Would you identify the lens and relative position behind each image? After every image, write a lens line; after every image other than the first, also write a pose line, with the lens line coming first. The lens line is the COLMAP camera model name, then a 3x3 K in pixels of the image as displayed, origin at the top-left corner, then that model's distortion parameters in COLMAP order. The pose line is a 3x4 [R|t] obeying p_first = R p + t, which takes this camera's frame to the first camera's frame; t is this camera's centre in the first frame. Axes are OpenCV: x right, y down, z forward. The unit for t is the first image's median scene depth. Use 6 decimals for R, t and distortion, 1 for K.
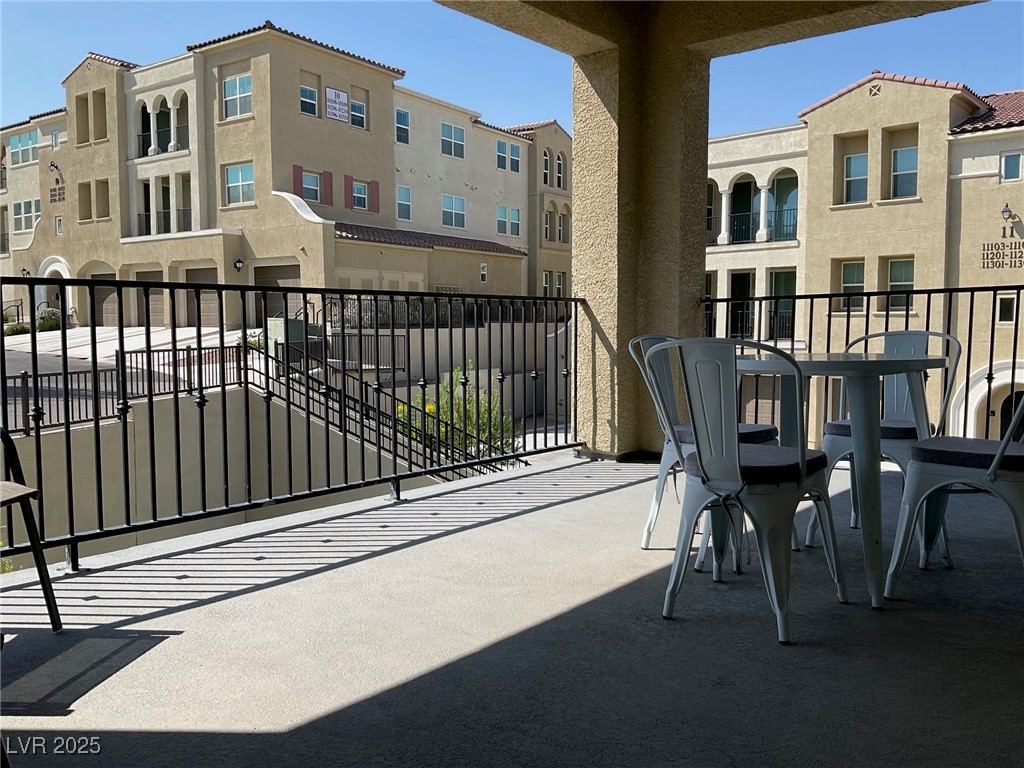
lens RADIAL K [[841.8, 0, 516.3], [0, 841.8, 383.3], [0, 0, 1]] dist [0.116702, -0.243374]
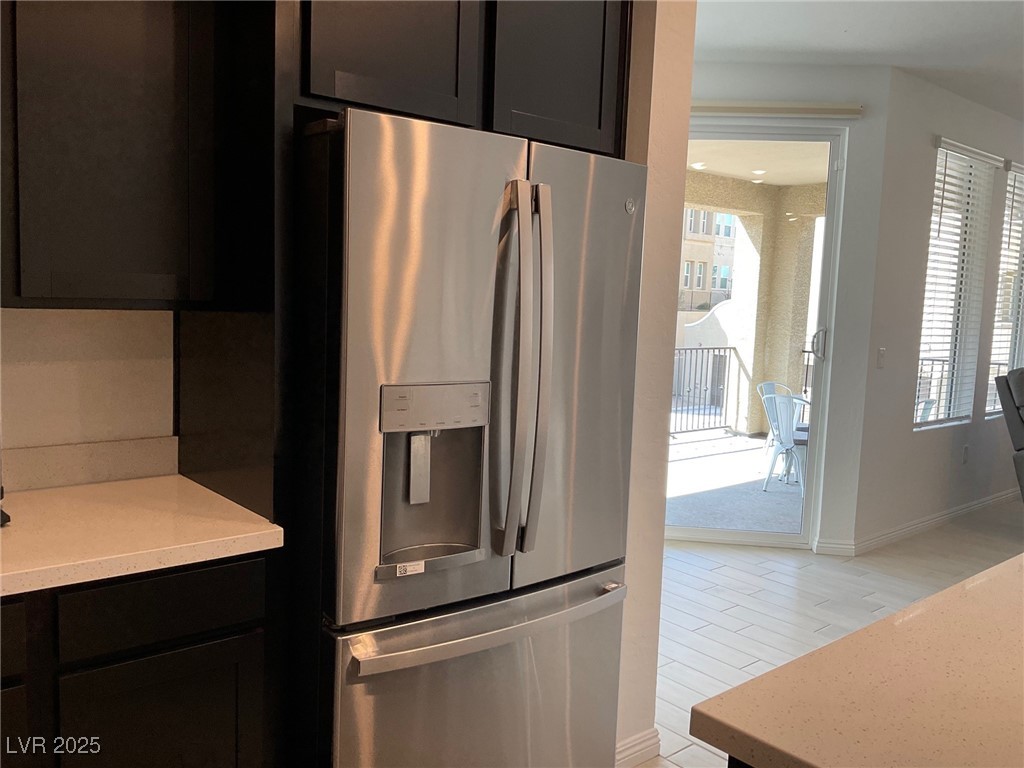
lens RADIAL K [[841.8, 0, 516.3], [0, 841.8, 383.3], [0, 0, 1]] dist [0.116702, -0.243374]
pose [[0.987347, 0.058637, -0.147334, -0.114452], [-0.053664, 0.997855, 0.037504, -0.067536], [0.149217, -0.029123, 0.988376, -0.902144]]
